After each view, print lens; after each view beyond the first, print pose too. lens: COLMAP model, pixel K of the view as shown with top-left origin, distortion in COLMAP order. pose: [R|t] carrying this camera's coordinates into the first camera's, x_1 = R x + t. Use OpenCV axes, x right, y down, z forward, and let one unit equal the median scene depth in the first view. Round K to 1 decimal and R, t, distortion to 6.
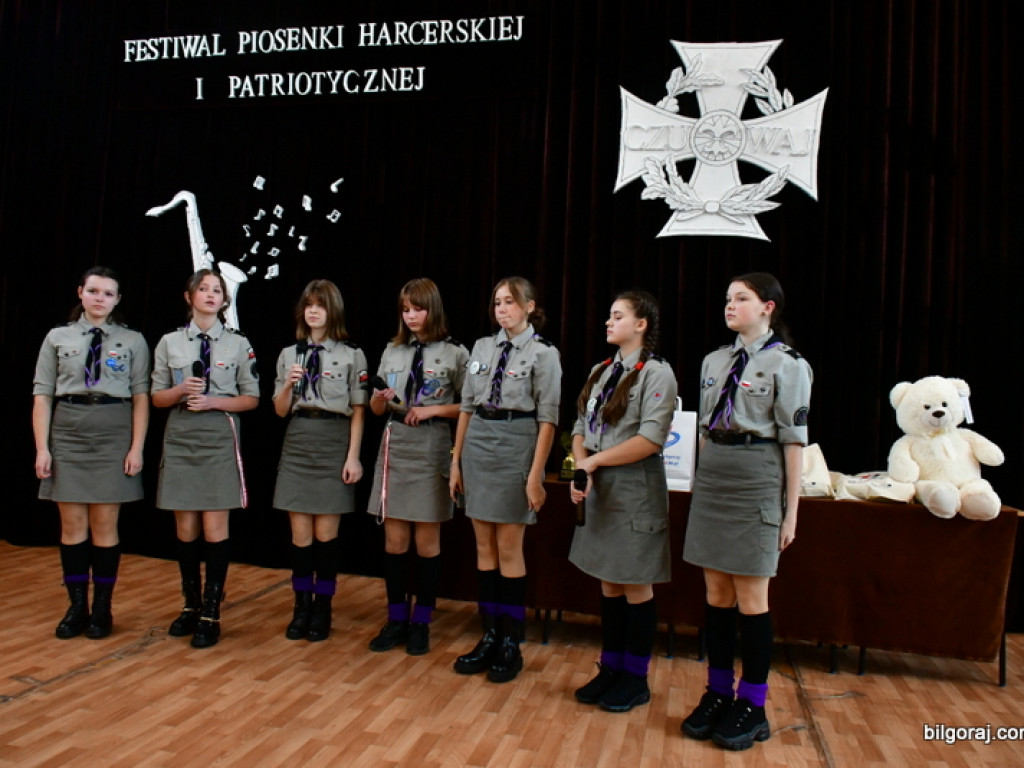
lens RADIAL K [[866.1, 0, 511.8], [0, 866.1, 380.5], [0, 0, 1]] dist [-0.024158, -0.030401]
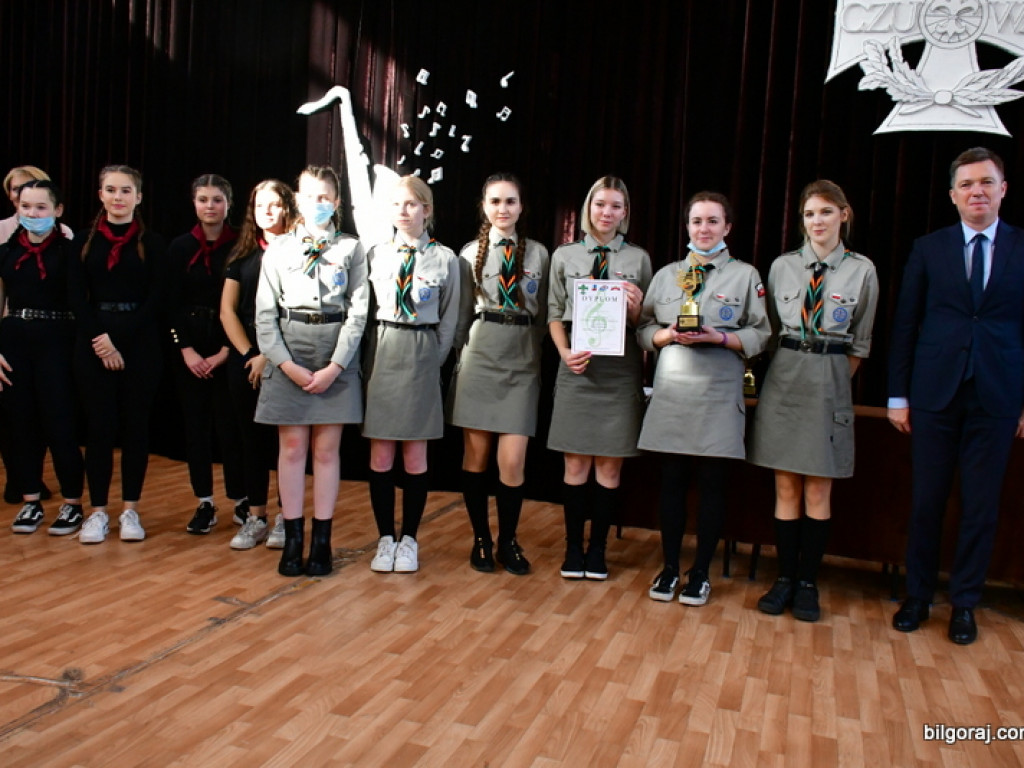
lens RADIAL K [[899.7, 0, 467.4], [0, 899.7, 377.1], [0, 0, 1]] dist [0.025870, -0.036231]
pose [[0.995569, 0.017475, -0.092400, -0.166689], [-0.008641, 0.995425, 0.095154, -0.002508], [0.093640, -0.093933, 0.991165, 0.023724]]
